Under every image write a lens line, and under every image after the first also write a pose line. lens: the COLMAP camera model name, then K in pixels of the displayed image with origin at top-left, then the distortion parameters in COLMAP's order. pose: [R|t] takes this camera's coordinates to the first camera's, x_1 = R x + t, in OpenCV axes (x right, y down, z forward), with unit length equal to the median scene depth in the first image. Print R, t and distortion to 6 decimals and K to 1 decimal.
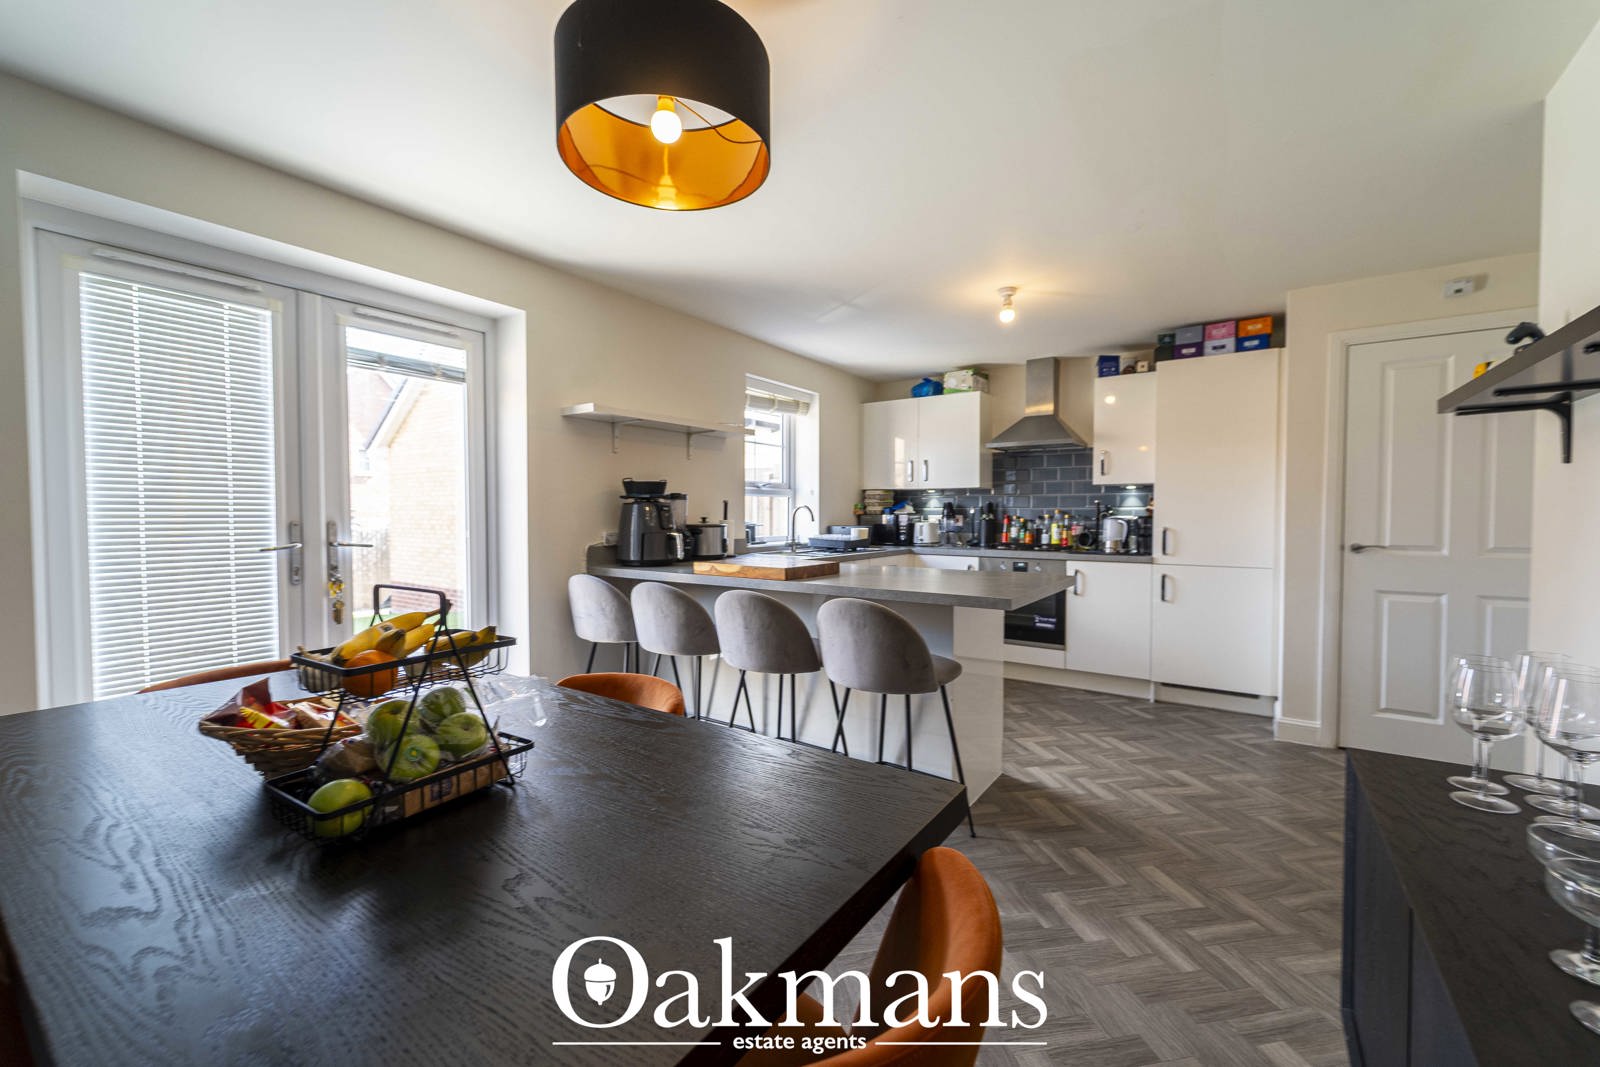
lens RADIAL K [[643.9, 0, 803.6], [0, 643.9, 532.9], [0, 0, 1]] dist [0.001962, -0.001005]
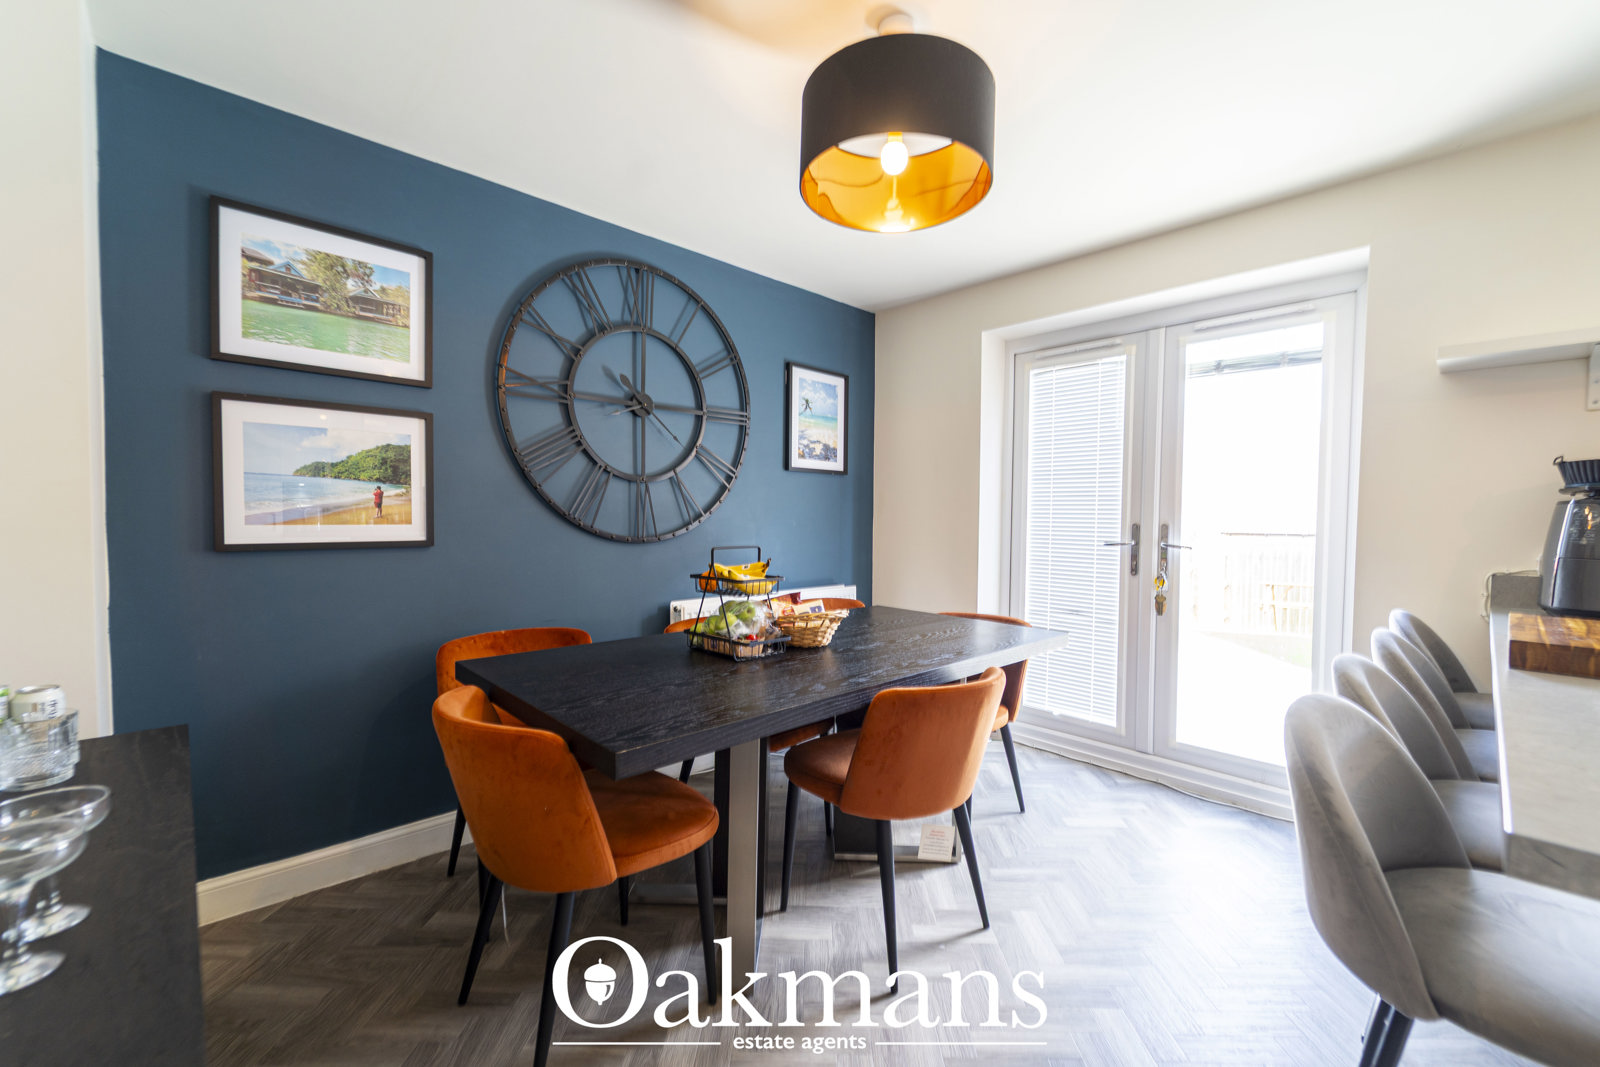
lens RADIAL K [[643.9, 0, 803.9], [0, 643.9, 534.4], [0, 0, 1]] dist [0.001962, -0.001005]
pose [[-0.198649, 0.028895, -0.979645, 0.301669], [-0.041852, 0.998403, 0.037935, -0.009456], [0.979177, 0.048536, -0.197123, 0.362045]]
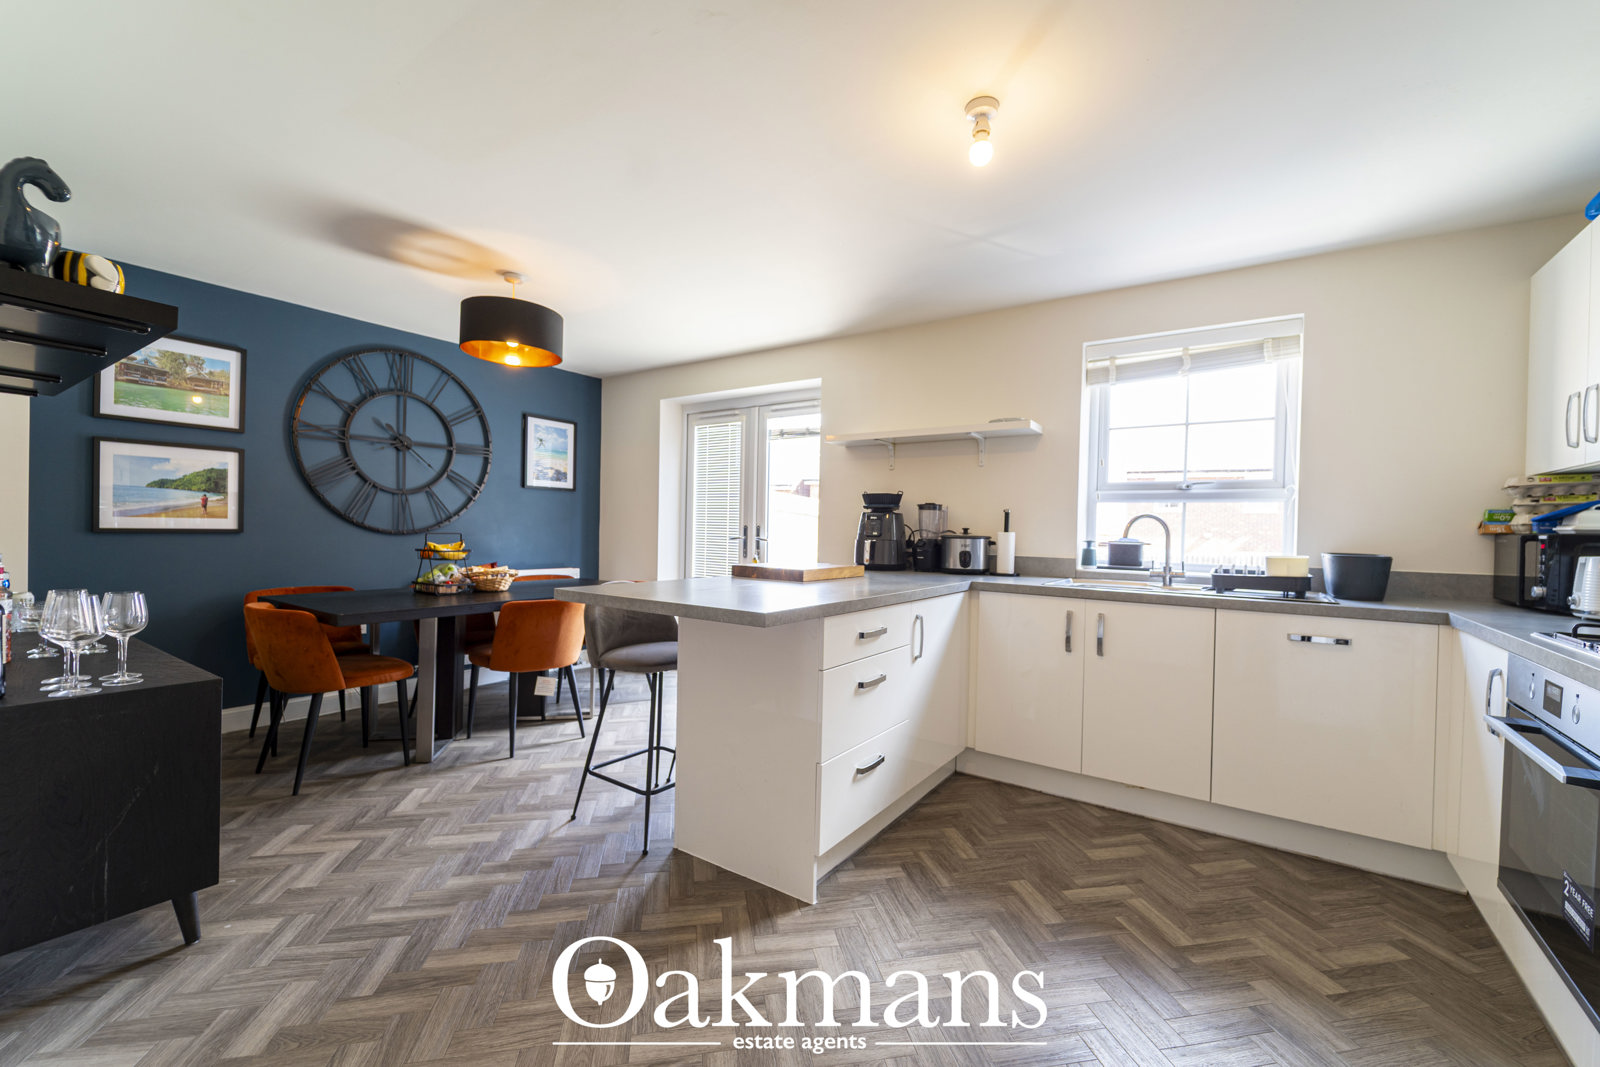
lens RADIAL K [[643.9, 0, 802.8], [0, 643.9, 532.0], [0, 0, 1]] dist [0.001962, -0.001005]
pose [[0.006649, 0.005043, -0.999965, 0.670922], [-0.051980, 0.998637, 0.004691, -0.009698], [0.998626, 0.051947, 0.006902, 0.668501]]
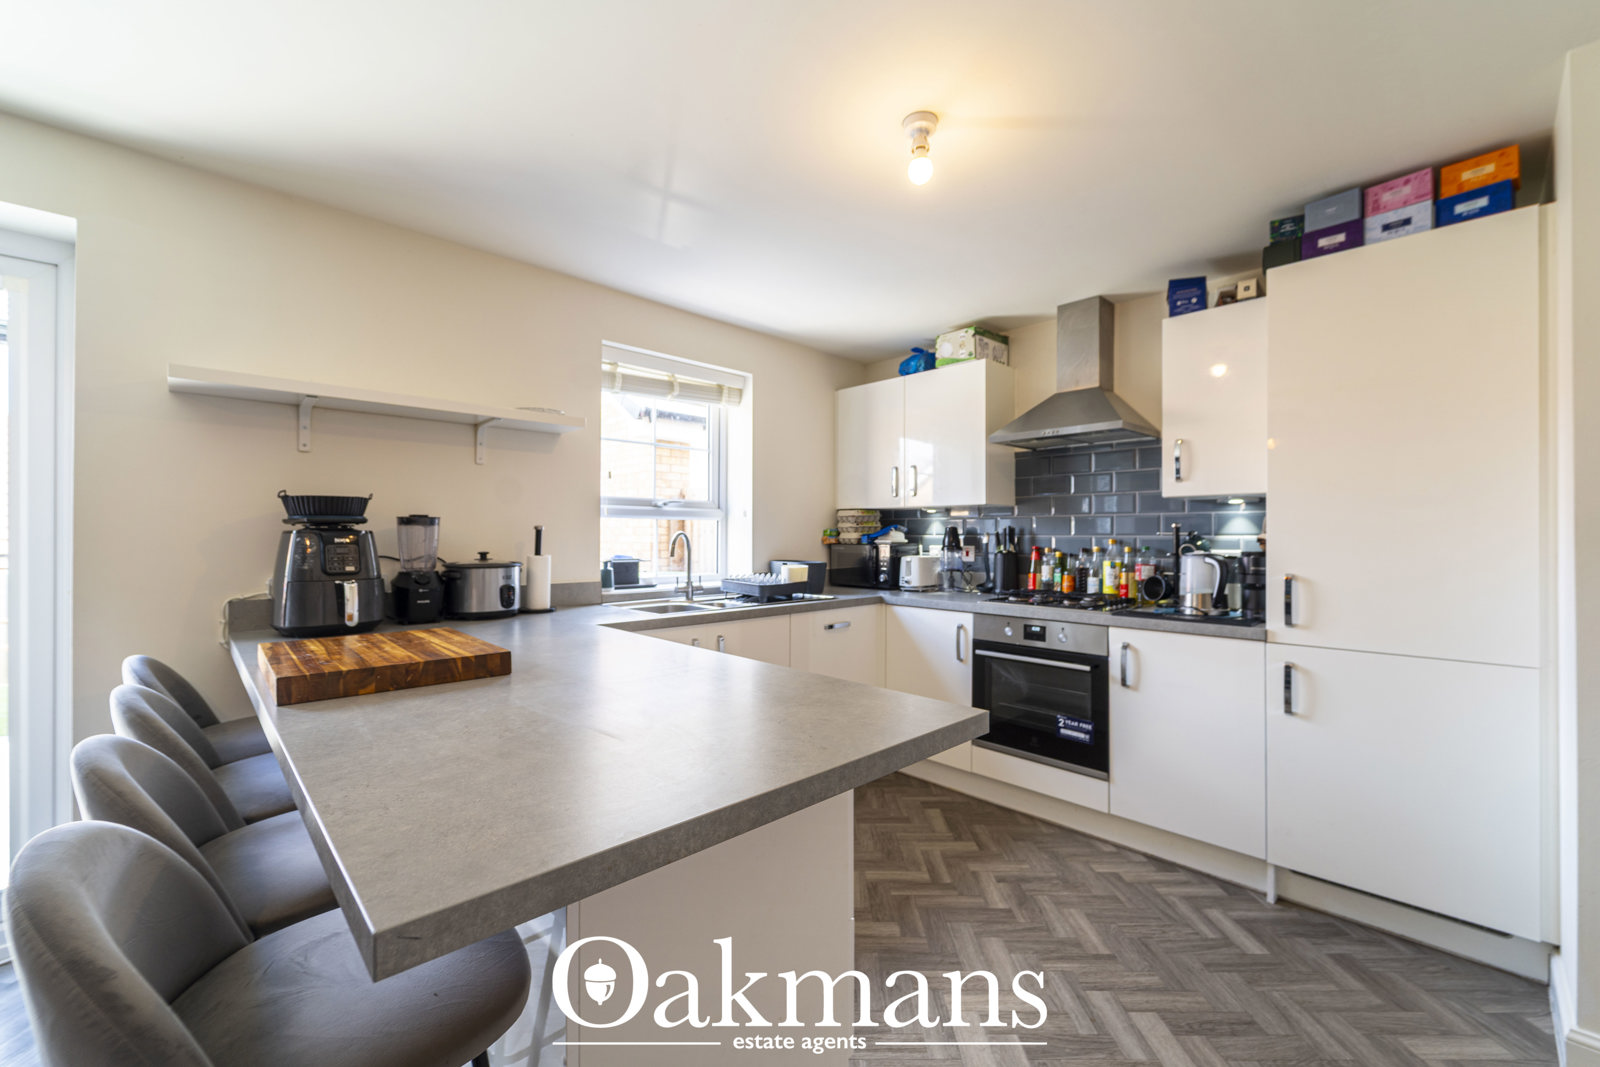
lens RADIAL K [[643.9, 0, 807.4], [0, 643.9, 533.7], [0, 0, 1]] dist [0.001962, -0.001005]
pose [[0.981880, -0.000485, -0.189504, 0.252452], [-0.006066, 0.999404, -0.033989, -0.019993], [0.189408, 0.034522, 0.981291, 0.374196]]
